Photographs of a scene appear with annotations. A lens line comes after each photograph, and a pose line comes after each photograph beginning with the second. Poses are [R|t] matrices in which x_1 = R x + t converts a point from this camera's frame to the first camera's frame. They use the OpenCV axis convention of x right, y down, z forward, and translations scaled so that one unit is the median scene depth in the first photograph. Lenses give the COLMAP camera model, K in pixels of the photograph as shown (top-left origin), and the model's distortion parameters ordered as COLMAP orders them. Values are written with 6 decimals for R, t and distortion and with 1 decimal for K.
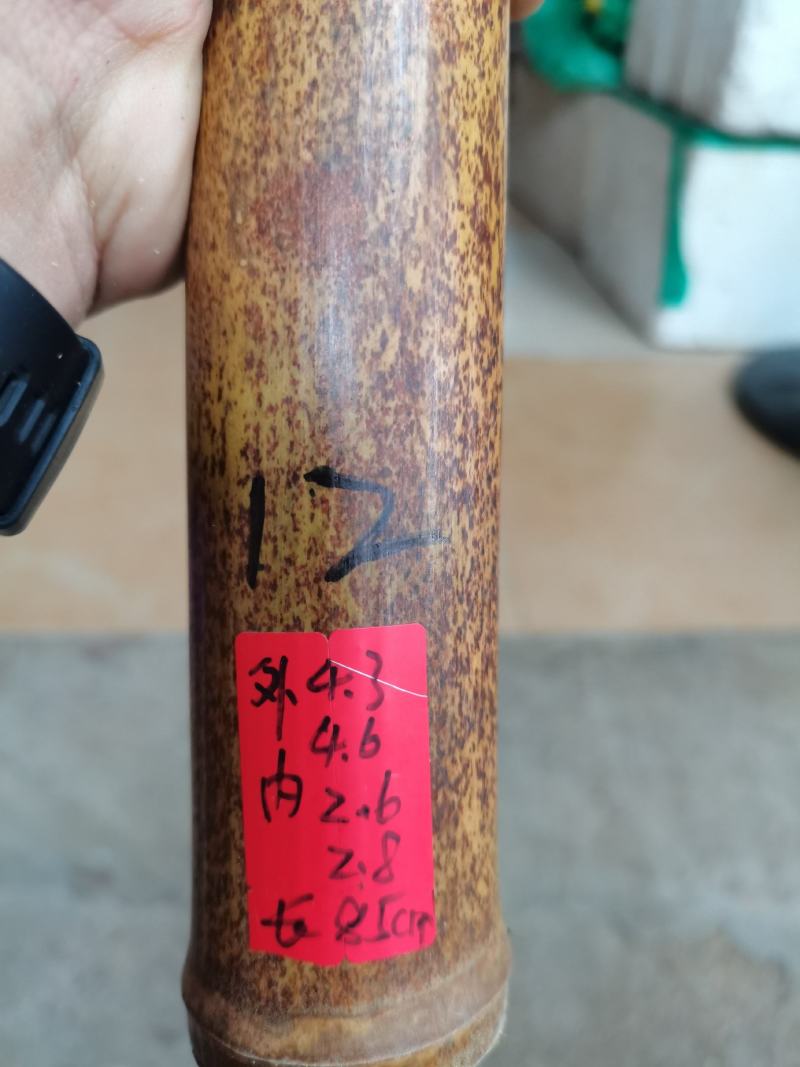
lens RADIAL K [[1152.4, 0, 400.0], [0, 1152.4, 533.5], [0, 0, 1]] dist [-0.120929, -0.123621]
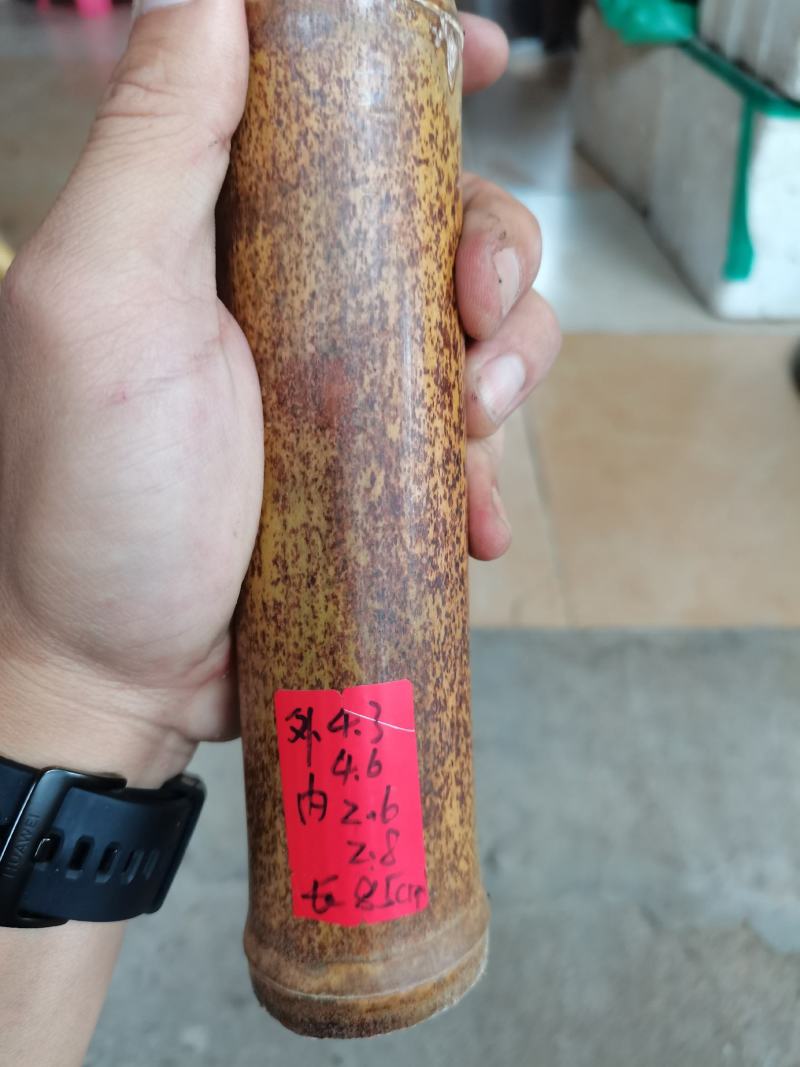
lens RADIAL K [[1152.4, 0, 400.0], [0, 1152.4, 533.5], [0, 0, 1]] dist [-0.120929, -0.123621]
pose [[0.999123, -0.036811, -0.019972, 0.042821], [0.037557, 0.998557, 0.038377, -0.151358], [0.018530, -0.039093, 0.999064, -0.375602]]
